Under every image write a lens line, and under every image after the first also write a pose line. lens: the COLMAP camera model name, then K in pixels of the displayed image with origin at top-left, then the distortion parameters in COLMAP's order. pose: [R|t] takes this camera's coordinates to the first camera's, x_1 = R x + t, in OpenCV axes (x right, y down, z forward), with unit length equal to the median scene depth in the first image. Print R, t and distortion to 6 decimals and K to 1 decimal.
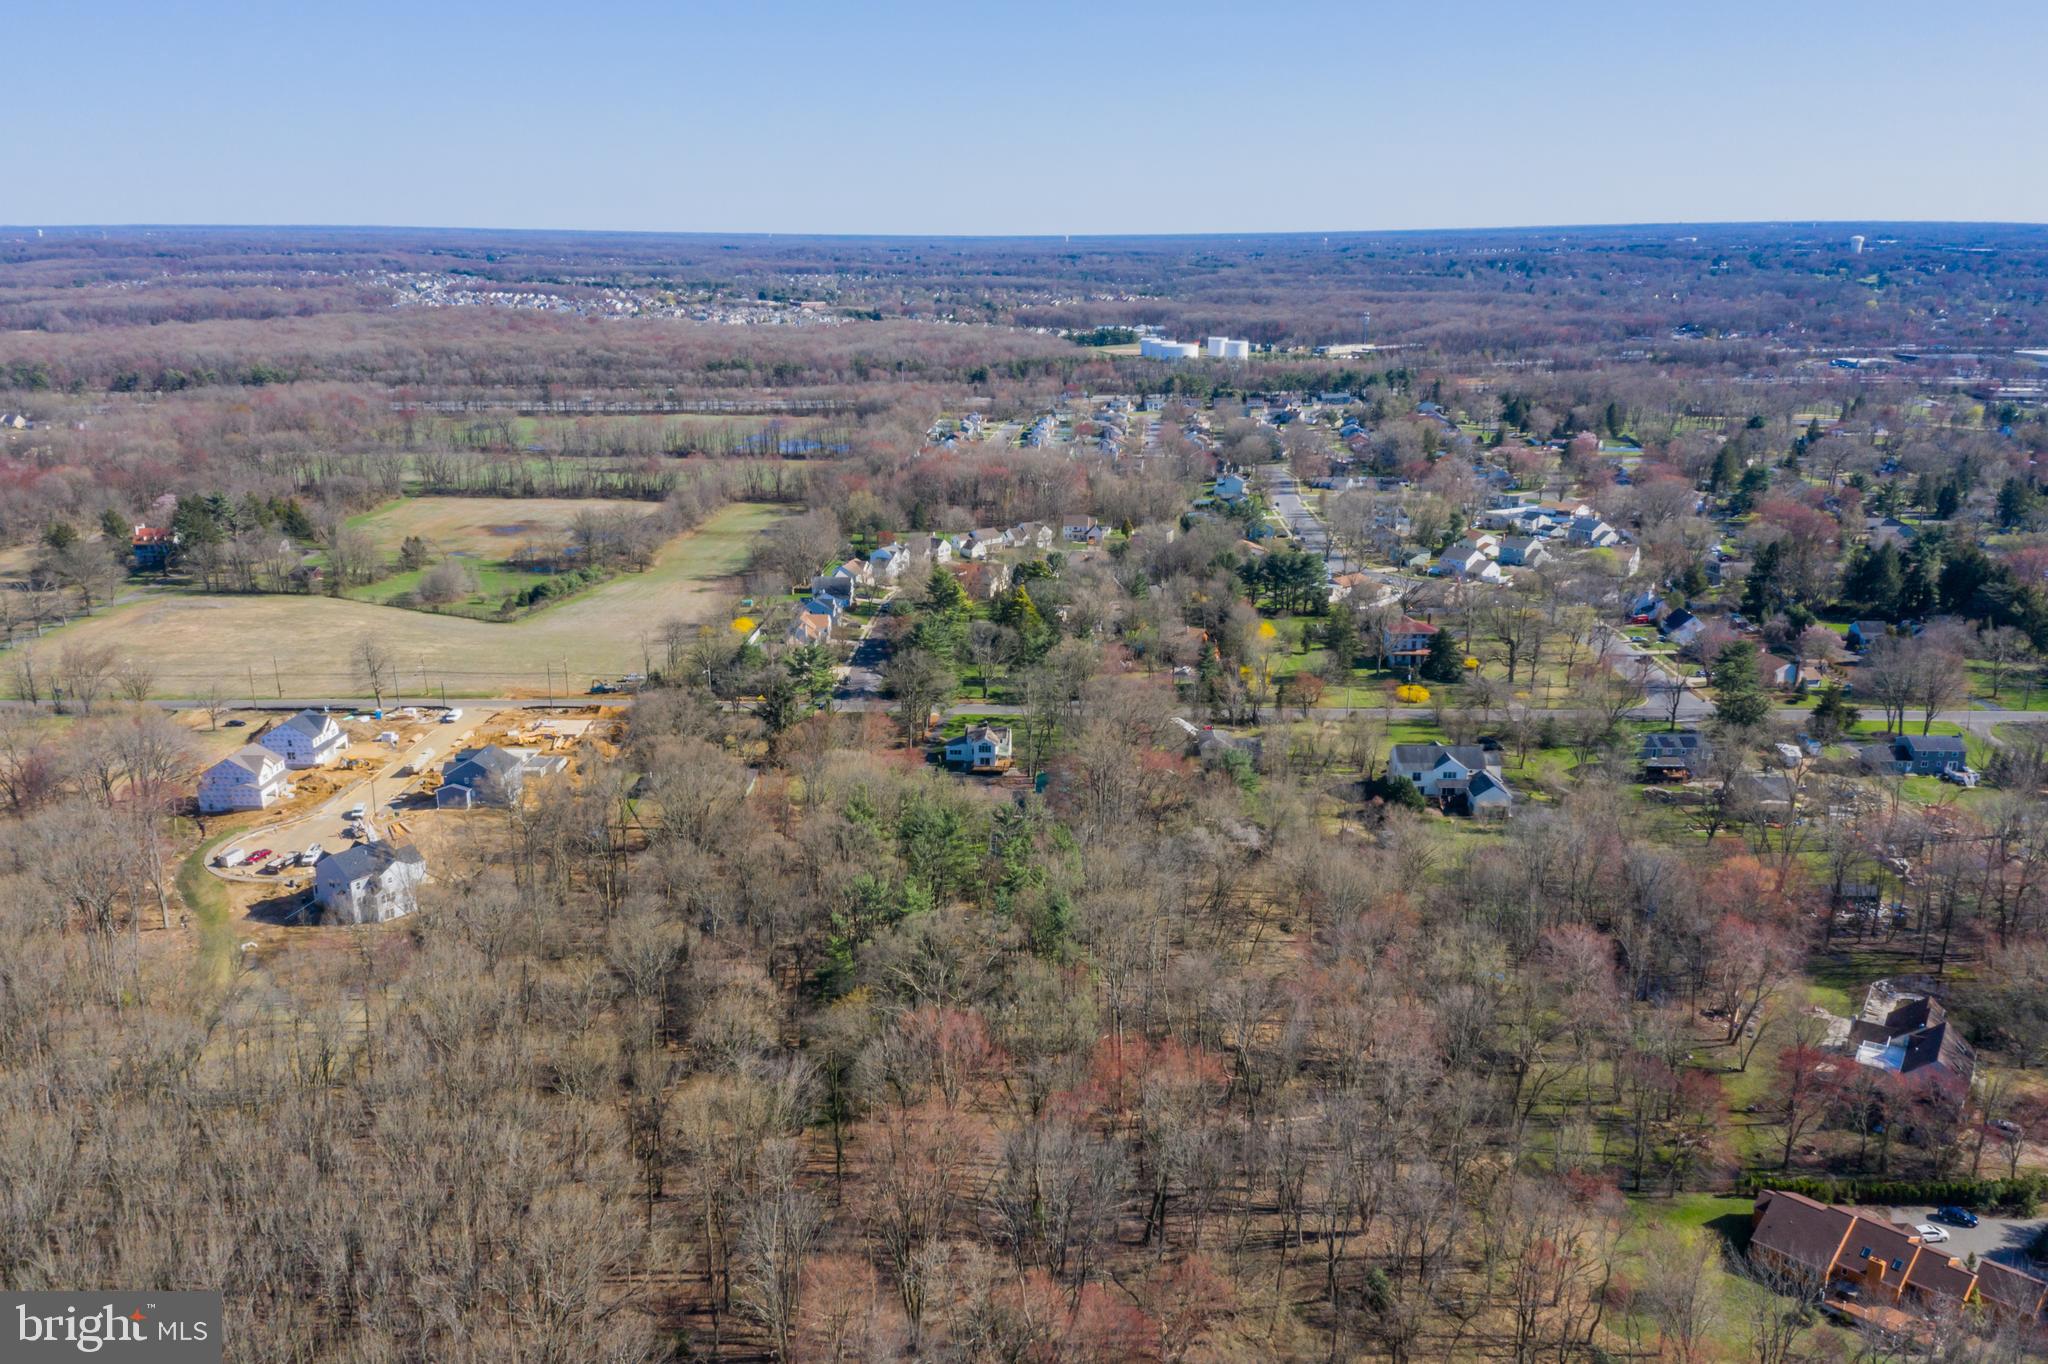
lens RADIAL K [[1612.6, 0, 1021.3], [0, 1612.6, 690.9], [0, 0, 1]] dist [0.260785, -0.375626]
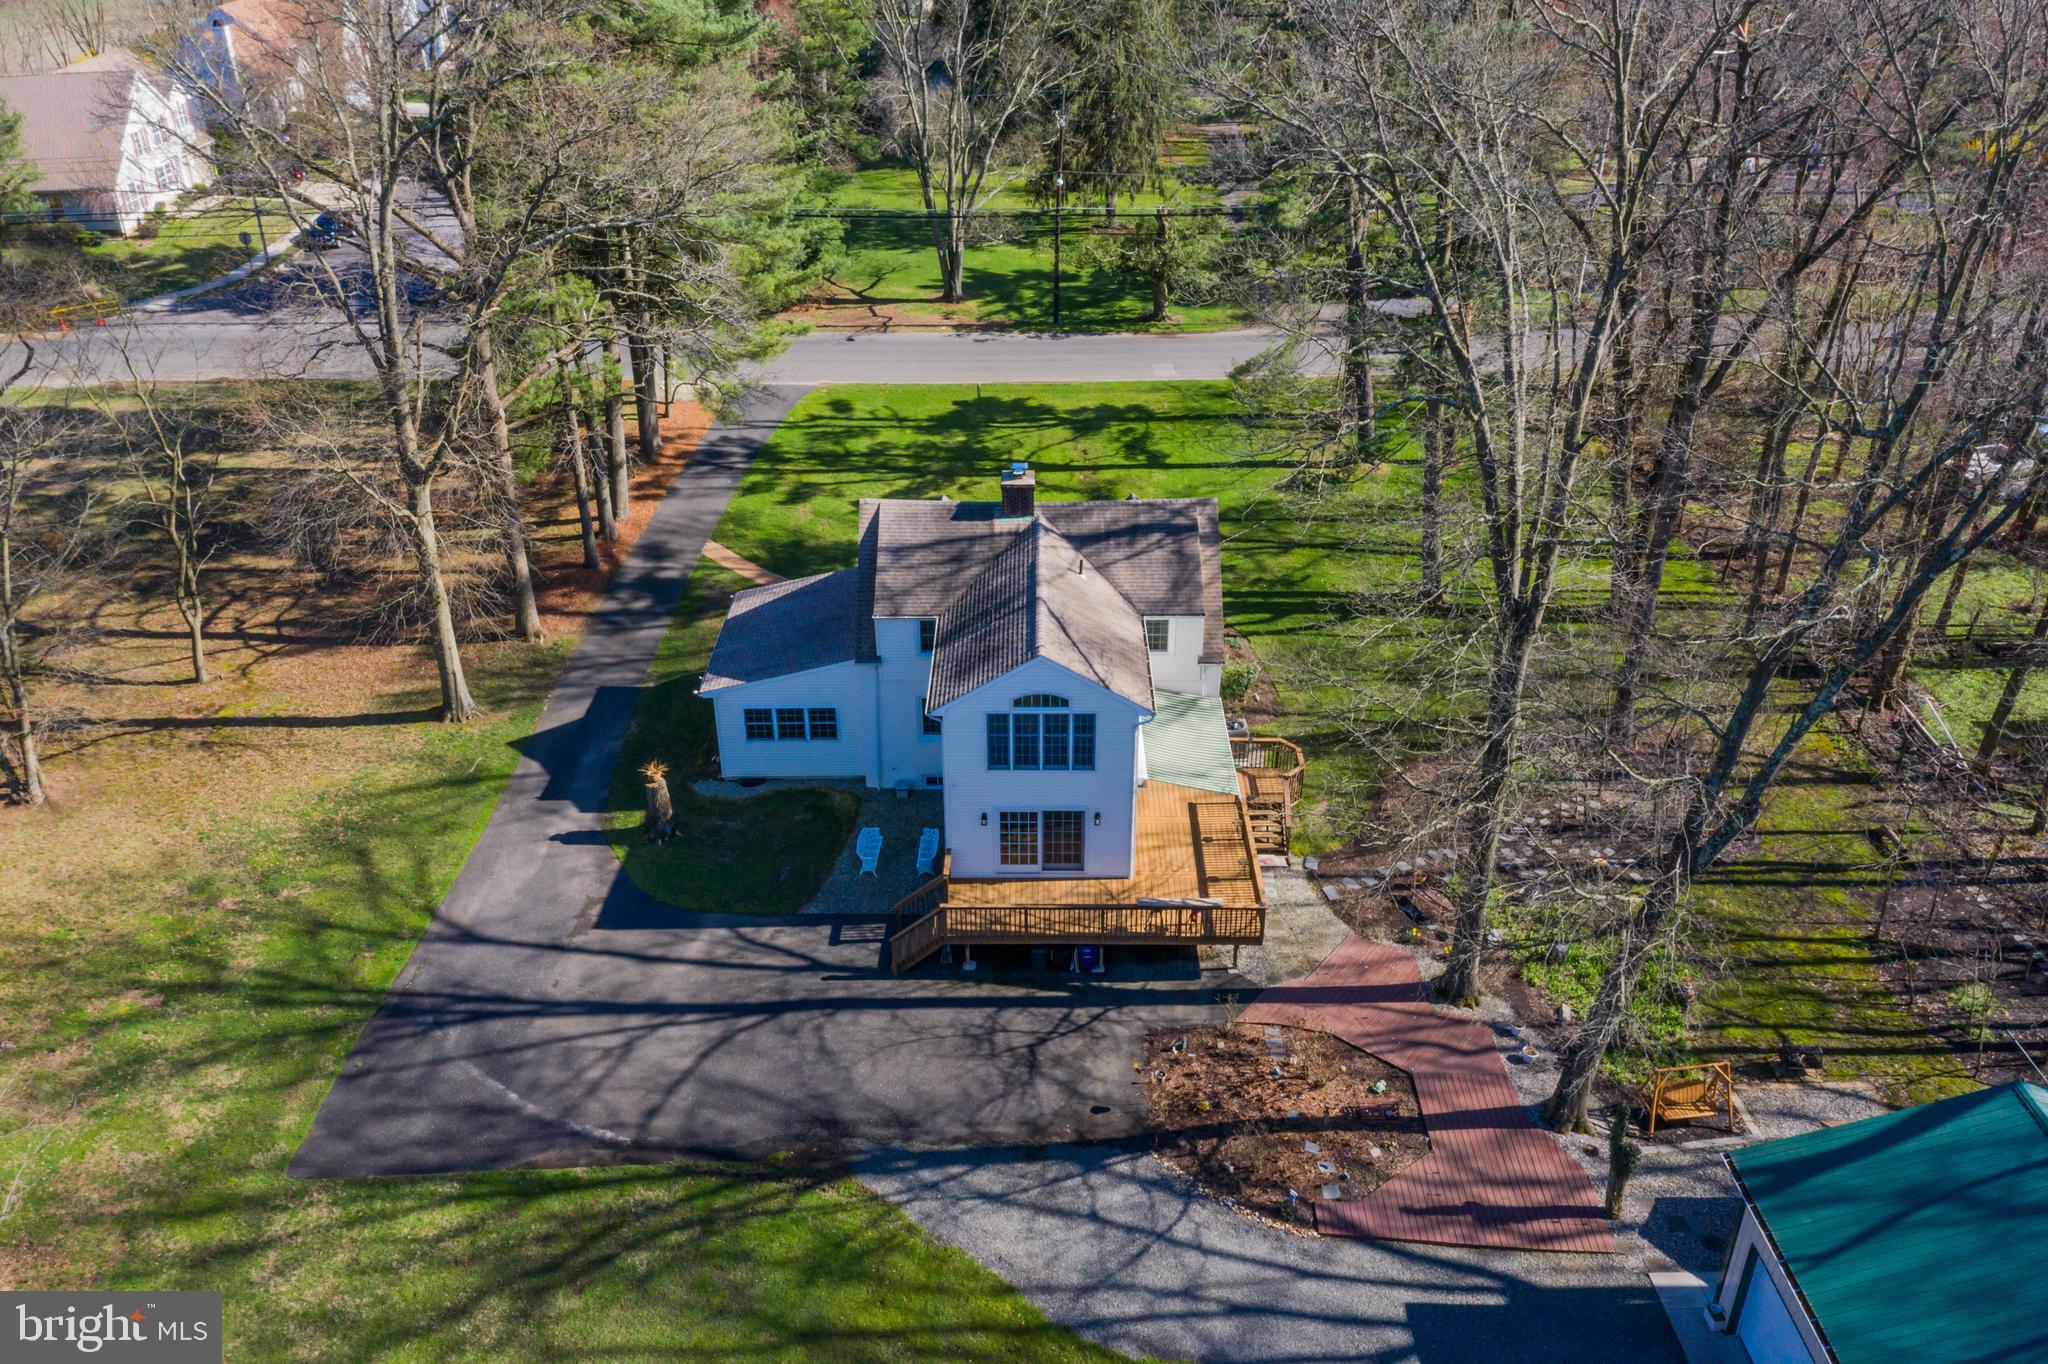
lens RADIAL K [[1612.6, 0, 1021.3], [0, 1612.6, 690.9], [0, 0, 1]] dist [0.260785, -0.375626]
pose [[0.997767, -0.023873, 0.062385, -0.030147], [0.009714, 0.975882, 0.218081, 0.008857], [-0.066087, -0.216988, 0.973935, 0.877466]]
